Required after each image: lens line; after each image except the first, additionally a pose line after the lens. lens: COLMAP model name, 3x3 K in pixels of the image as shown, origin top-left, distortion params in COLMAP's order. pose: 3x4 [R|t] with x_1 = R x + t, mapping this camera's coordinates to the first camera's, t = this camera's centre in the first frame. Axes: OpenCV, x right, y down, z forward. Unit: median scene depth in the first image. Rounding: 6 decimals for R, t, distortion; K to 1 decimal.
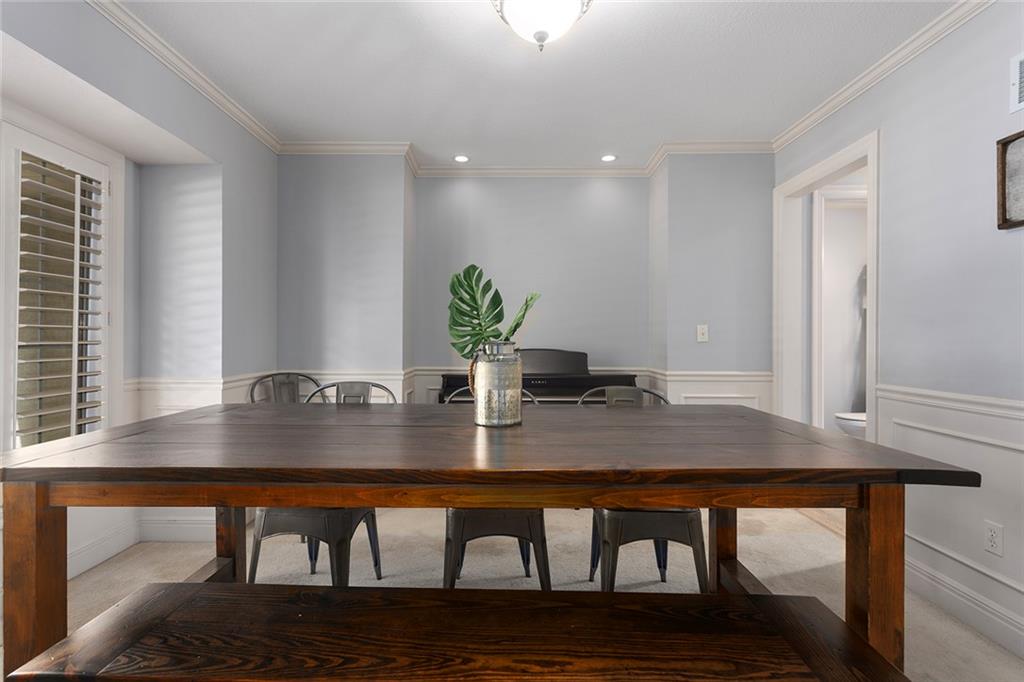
lens RADIAL K [[484.2, 0, 512.0], [0, 484.2, 341.0], [0, 0, 1]] dist [0.005638, 0.000551]
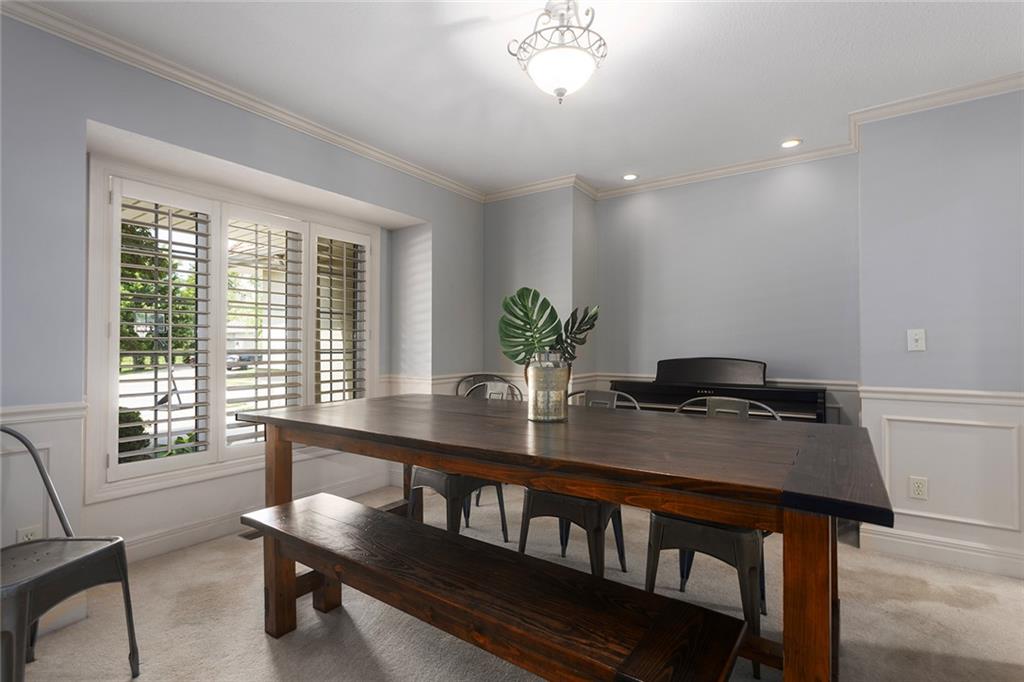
lens RADIAL K [[482.9, 0, 512.9], [0, 482.9, 338.8], [0, 0, 1]] dist [-0.000641, -0.000075]
pose [[0.834221, -0.010638, -0.551328, 0.458449], [-0.000242, 0.999807, -0.019658, -0.003219], [0.551430, 0.016532, 0.834057, -0.026279]]
